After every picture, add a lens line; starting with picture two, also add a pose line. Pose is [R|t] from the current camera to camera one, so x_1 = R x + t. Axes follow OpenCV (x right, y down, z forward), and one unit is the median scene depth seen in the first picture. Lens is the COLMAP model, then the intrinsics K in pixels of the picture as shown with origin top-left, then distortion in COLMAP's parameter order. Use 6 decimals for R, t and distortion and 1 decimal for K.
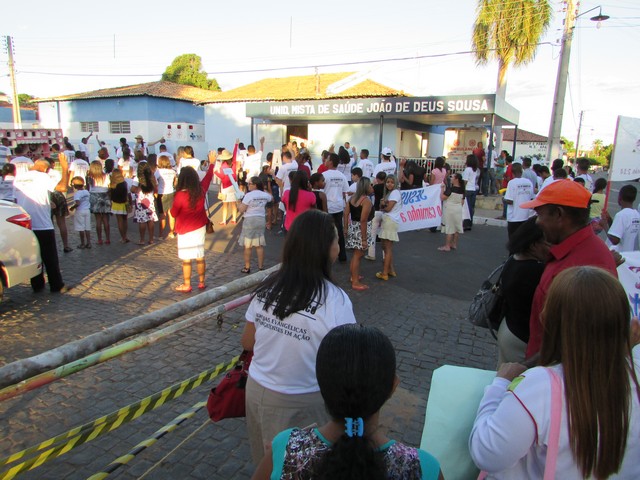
lens RADIAL K [[473.4, 0, 326.6], [0, 473.4, 242.7], [0, 0, 1]] dist [-0.025835, 0.001815]
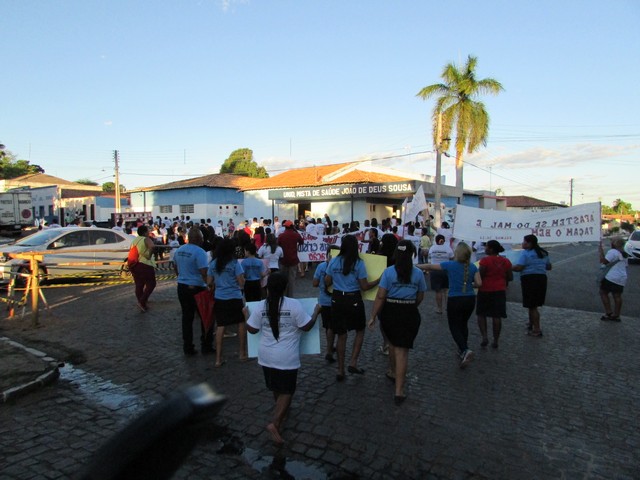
lens RADIAL K [[473.4, 0, 326.6], [0, 473.4, 242.7], [0, 0, 1]] dist [-0.025835, 0.001815]
pose [[0.992205, -0.028151, -0.121395, 0.154960], [0.009355, 0.988228, -0.152705, 0.079864], [0.124265, 0.150379, 0.980788, -0.343842]]
